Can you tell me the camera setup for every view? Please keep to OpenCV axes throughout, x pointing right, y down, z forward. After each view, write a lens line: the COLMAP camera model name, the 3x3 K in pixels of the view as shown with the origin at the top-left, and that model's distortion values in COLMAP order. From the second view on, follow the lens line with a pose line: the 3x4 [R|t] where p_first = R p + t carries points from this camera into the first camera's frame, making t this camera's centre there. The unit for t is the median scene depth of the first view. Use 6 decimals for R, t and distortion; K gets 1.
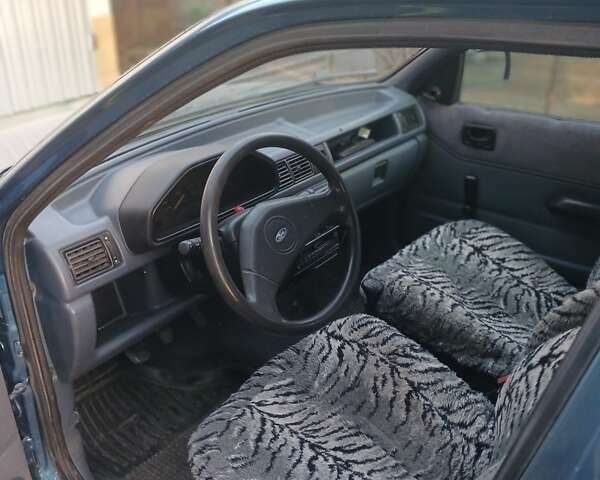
lens RADIAL K [[580.1, 0, 297.4], [0, 580.1, 239.1], [0, 0, 1]] dist [0.012142, 0.000000]
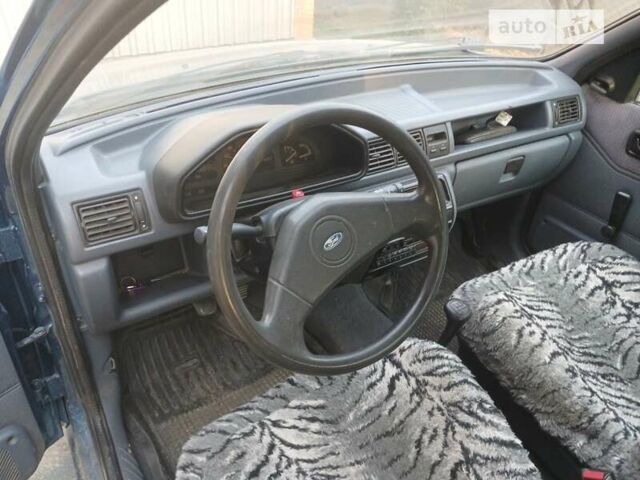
lens RADIAL K [[479.7, 0, 325.5], [0, 479.7, 238.5], [0, 0, 1]] dist [-0.046689, 0.036429]
pose [[0.945922, 0.233071, -0.225632, 0.079463], [-0.202298, 0.967557, 0.151359, -0.080428], [0.253589, -0.097528, 0.962383, 0.301941]]
